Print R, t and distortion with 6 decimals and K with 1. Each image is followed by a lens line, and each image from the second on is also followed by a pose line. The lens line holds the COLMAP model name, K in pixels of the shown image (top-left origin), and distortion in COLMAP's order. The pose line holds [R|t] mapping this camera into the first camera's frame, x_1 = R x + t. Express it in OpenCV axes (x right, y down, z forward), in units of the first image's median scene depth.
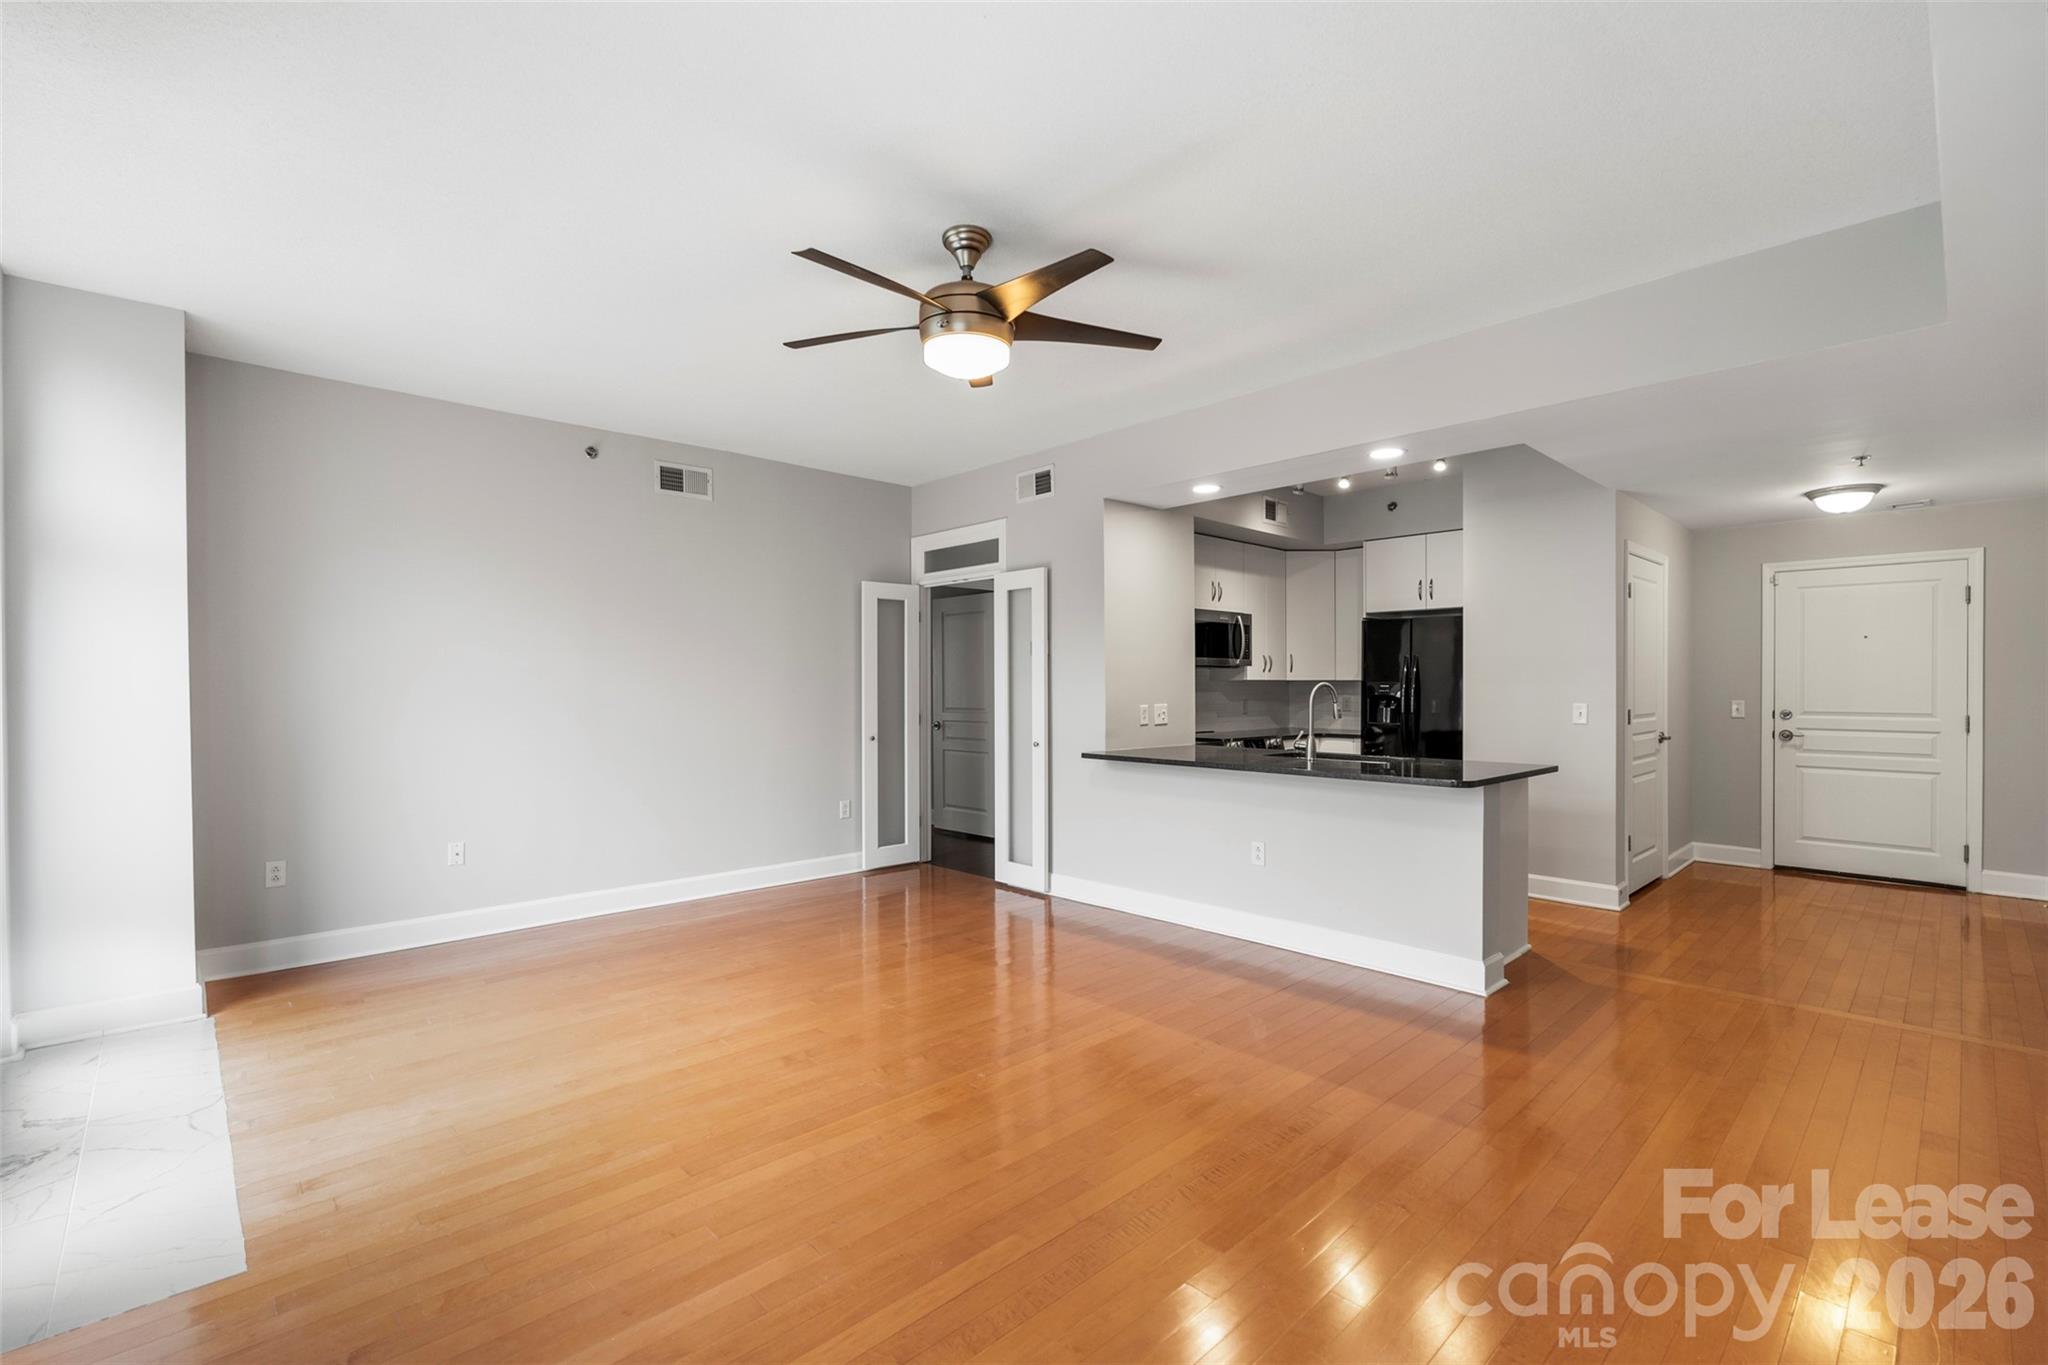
lens RADIAL K [[896.2, 0, 1028.6], [0, 896.2, 698.1], [0, 0, 1]] dist [-0.001233, 0.000519]
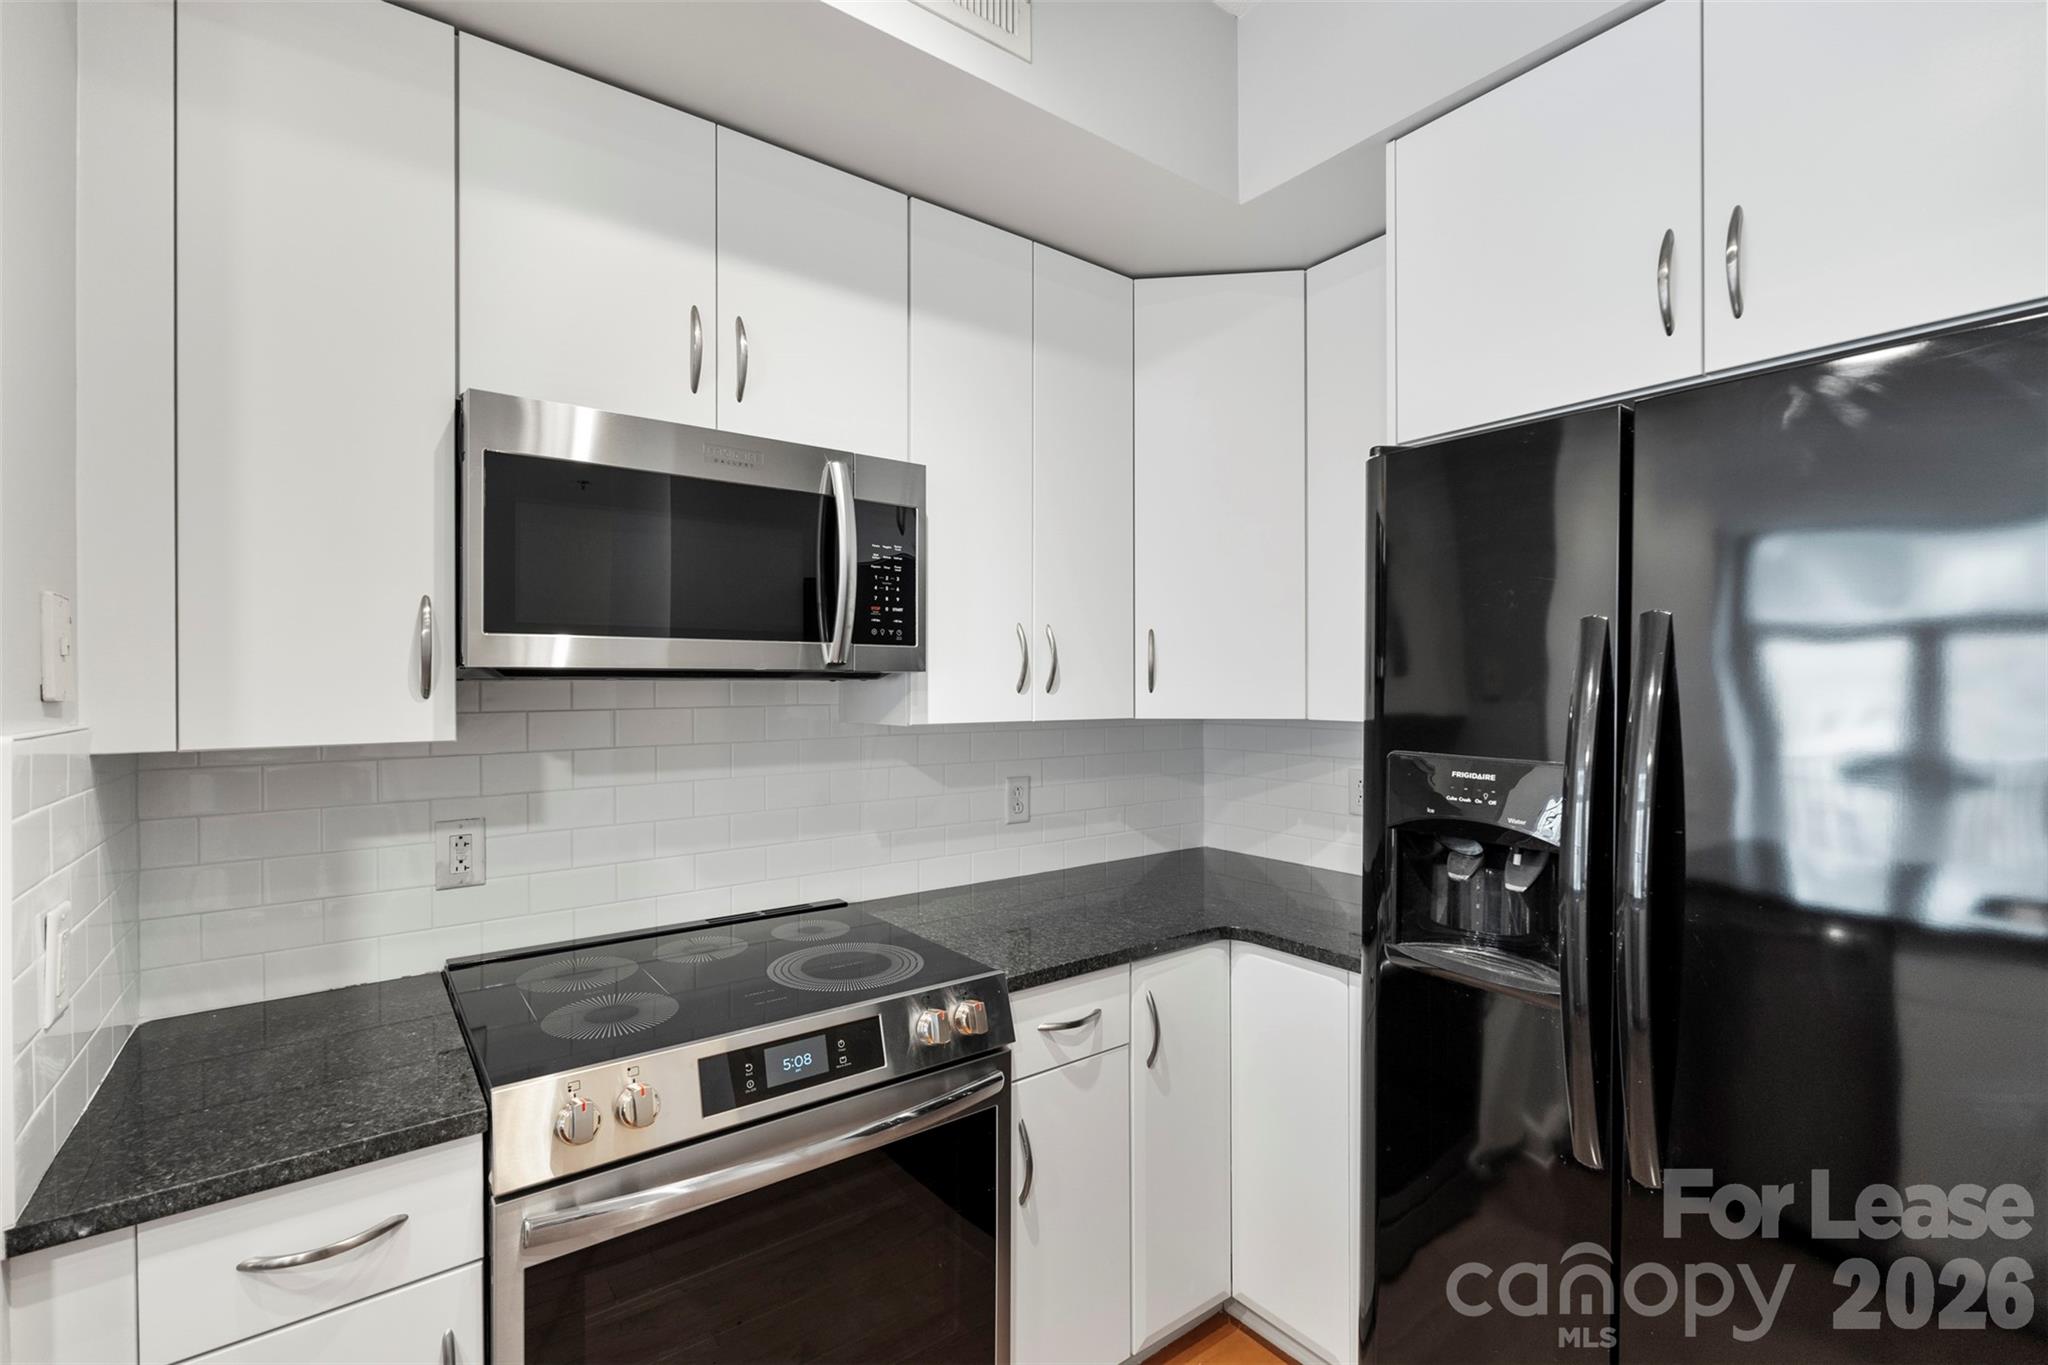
lens RADIAL K [[902.6, 0, 1028.5], [0, 902.6, 689.9], [0, 0, 1]] dist [-0.004335, 0.000668]
pose [[0.993520, 0.001746, -0.113645, 0.343323], [-0.002496, 0.999976, -0.006456, -0.032563], [0.113631, 0.006698, 0.993500, 0.842191]]
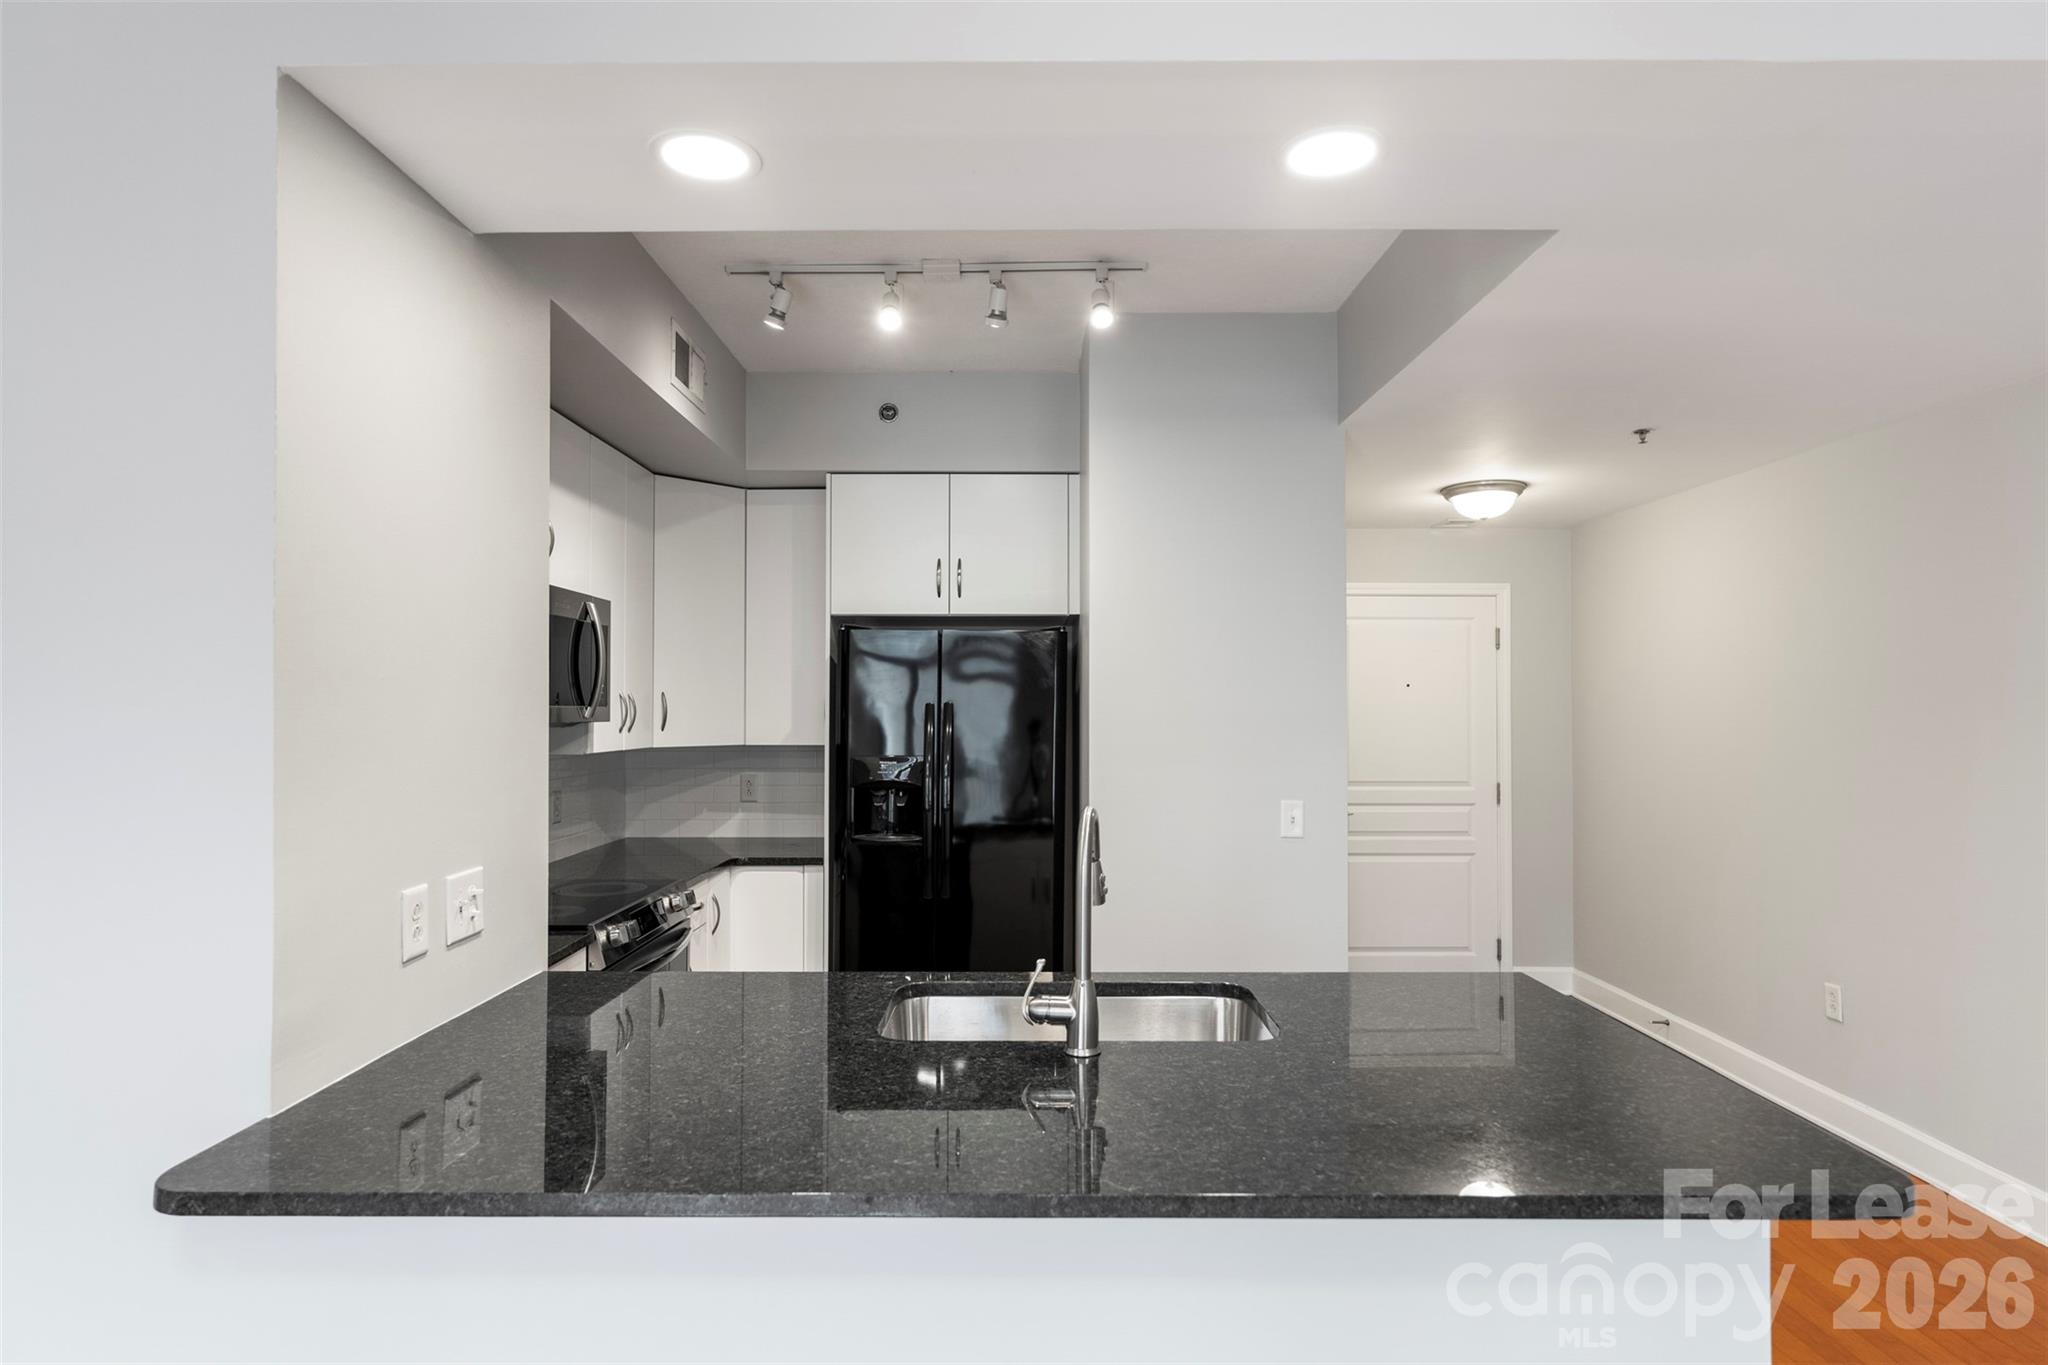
lens RADIAL K [[1083.5, 0, 1024.0], [0, 1083.5, 682.5], [0, 0, 1]] dist [-0.003714, -0.000317]
pose [[0.689171, 0.018730, 0.724357, 0.010943], [0.008352, 0.999394, -0.033788, -0.039321], [-0.724551, 0.029335, 0.688597, 0.559650]]
